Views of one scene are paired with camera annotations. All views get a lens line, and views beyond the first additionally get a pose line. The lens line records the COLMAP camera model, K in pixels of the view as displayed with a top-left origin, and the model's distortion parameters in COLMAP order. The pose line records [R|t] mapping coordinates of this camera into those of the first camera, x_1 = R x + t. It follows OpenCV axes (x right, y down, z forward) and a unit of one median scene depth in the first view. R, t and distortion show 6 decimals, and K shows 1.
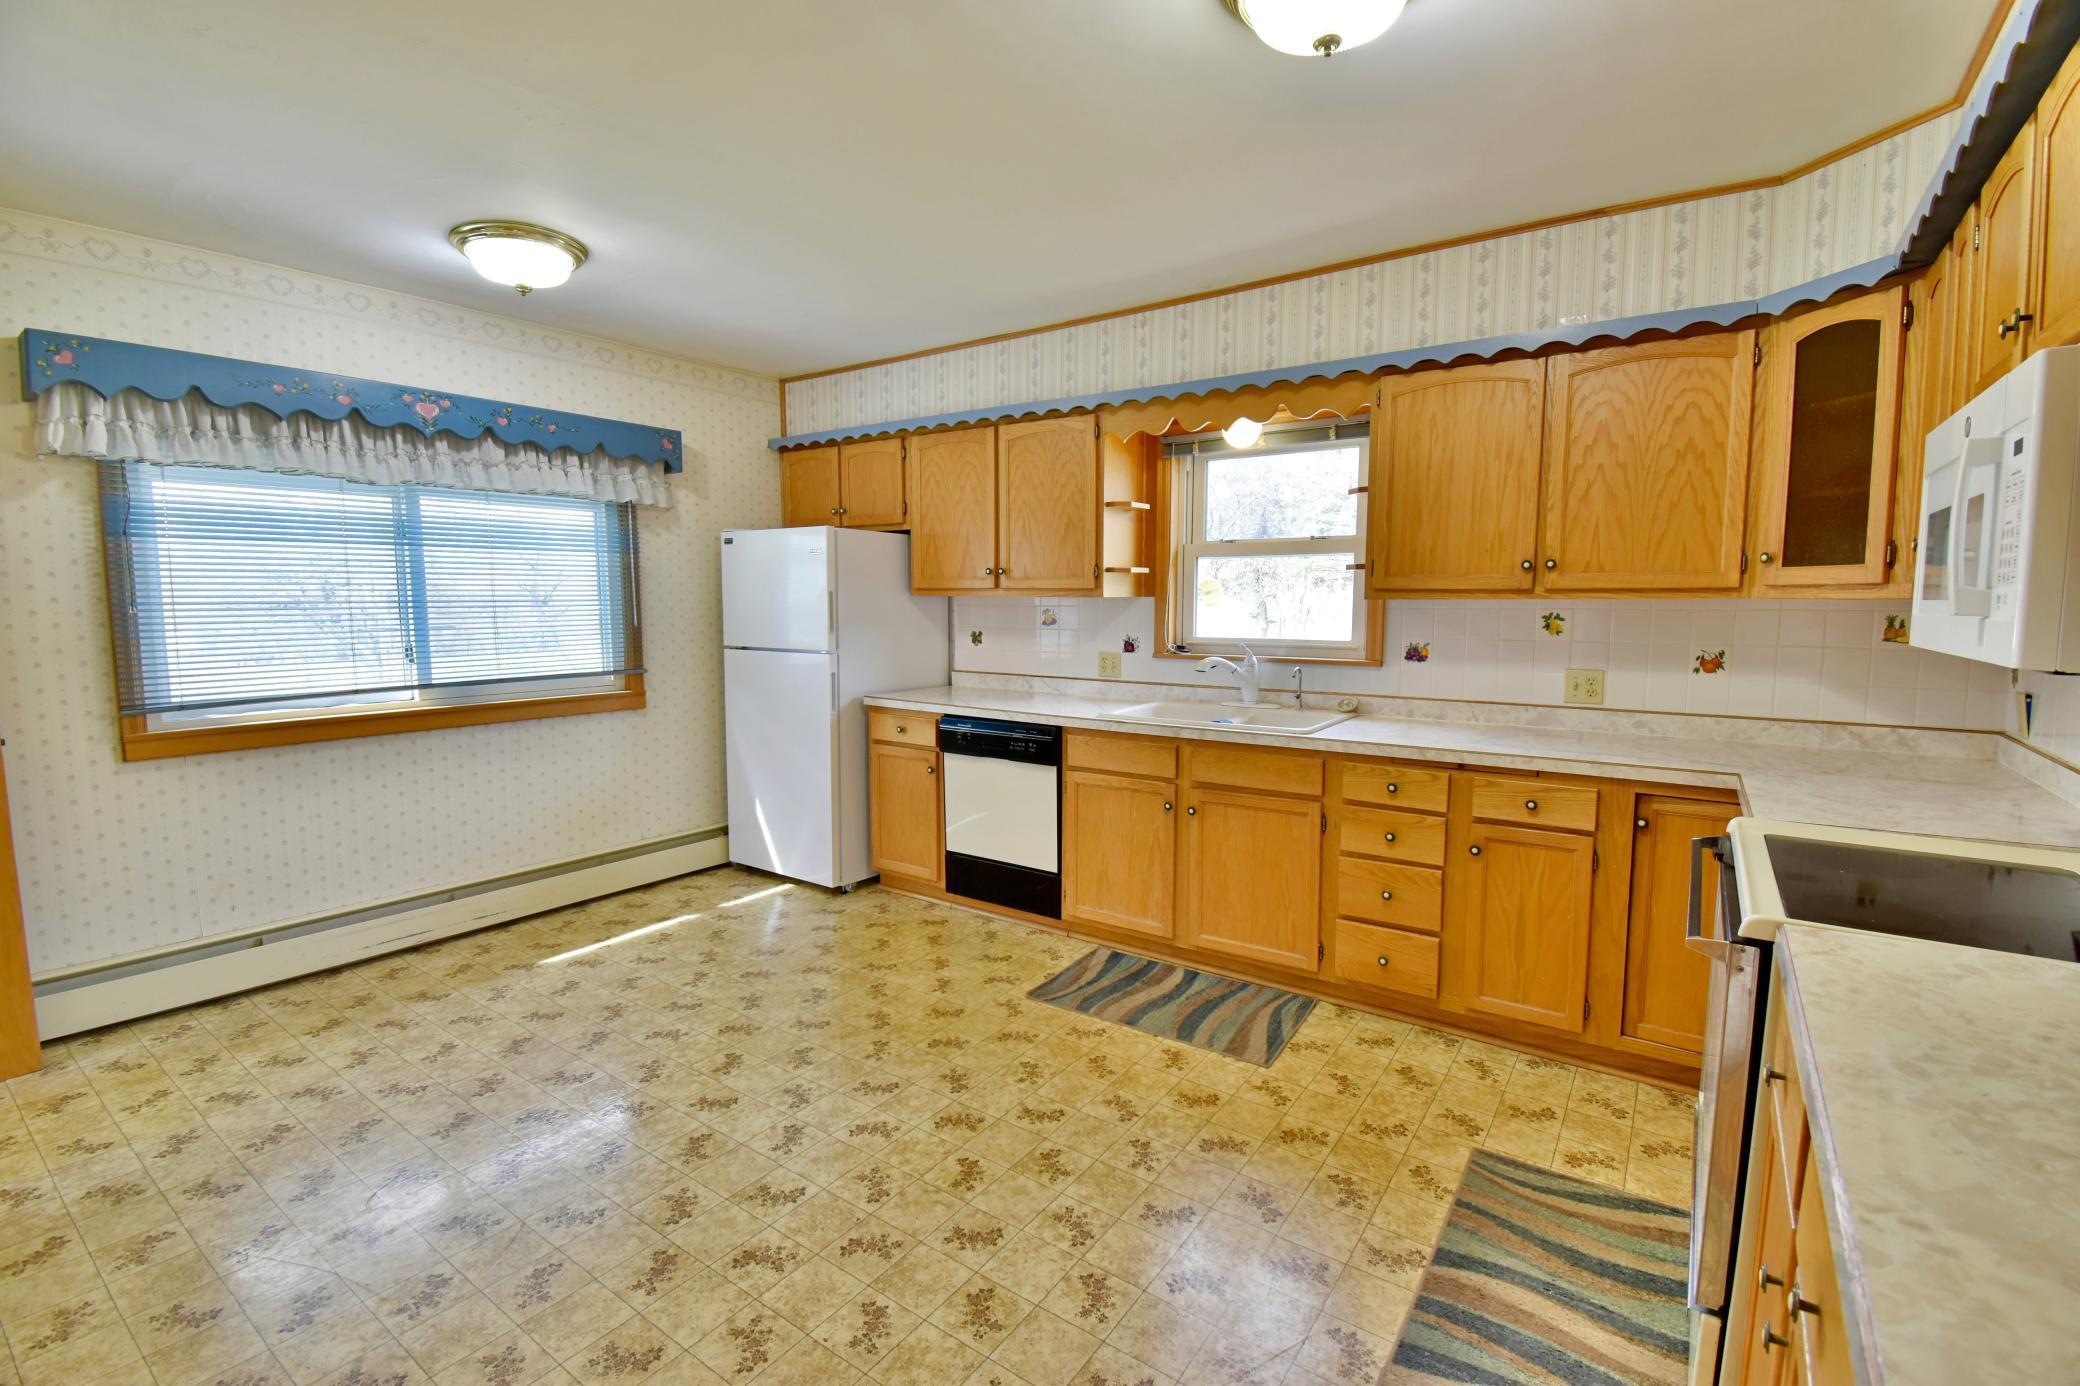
lens RADIAL K [[907.8, 0, 1048.9], [0, 907.8, 690.6], [0, 0, 1]] dist [0.020699, -0.025439]
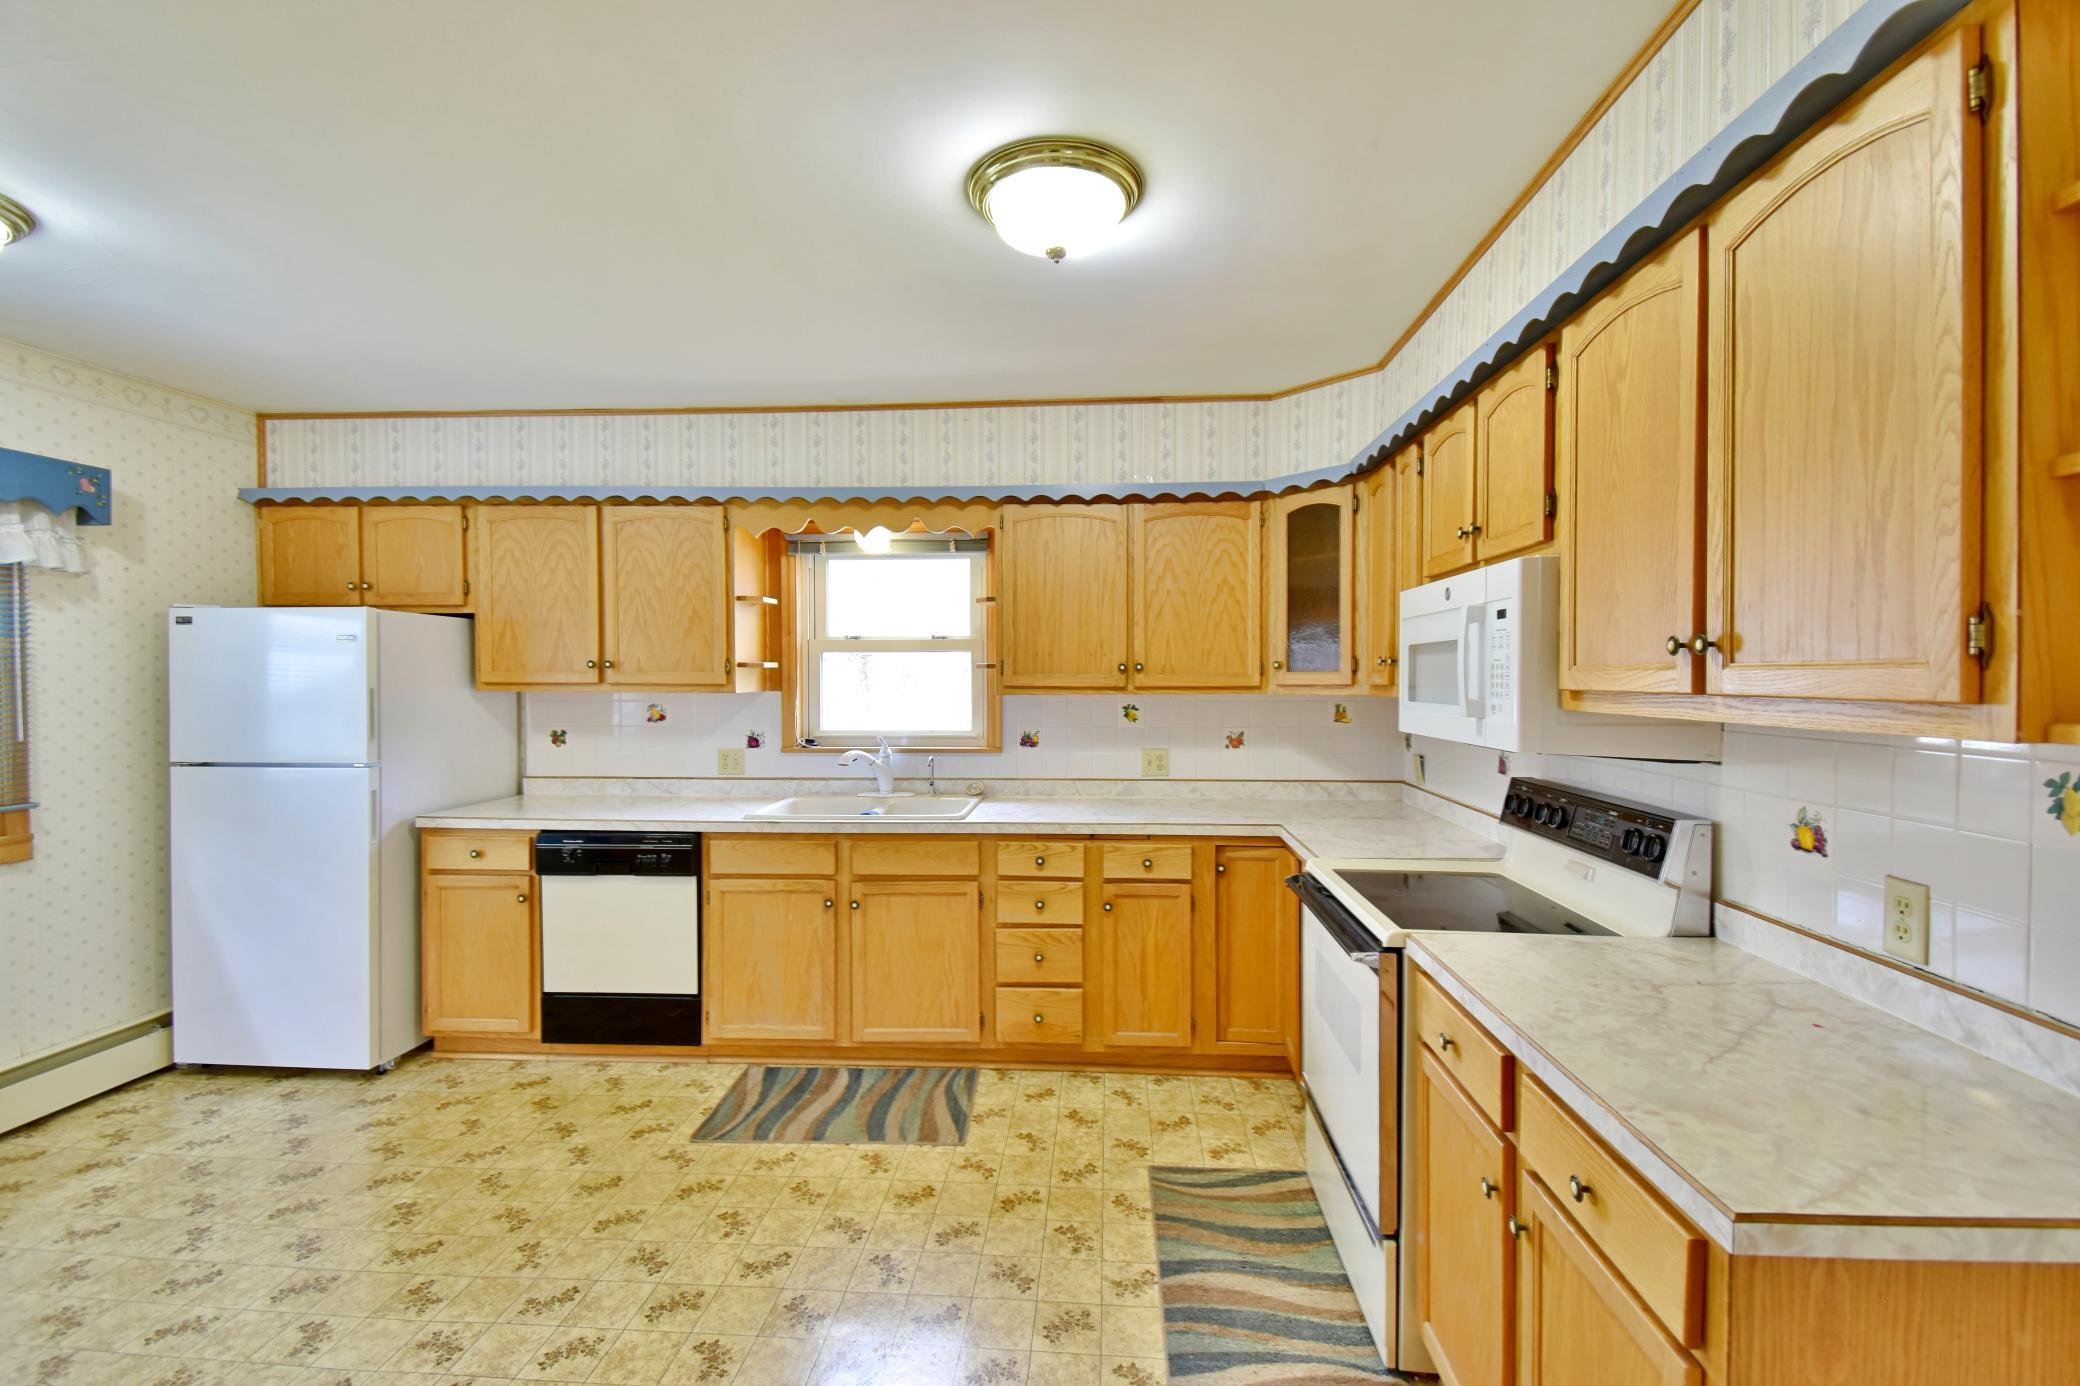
lens RADIAL K [[897.0, 0, 1040.0], [0, 897.0, 693.0], [0, 0, 1]] dist [0.052438, -0.031743]
pose [[0.855891, -0.010426, 0.517051, -0.184346], [0.052618, 0.996364, -0.067008, -0.024868], [-0.514473, 0.084558, 0.853327, 0.017592]]
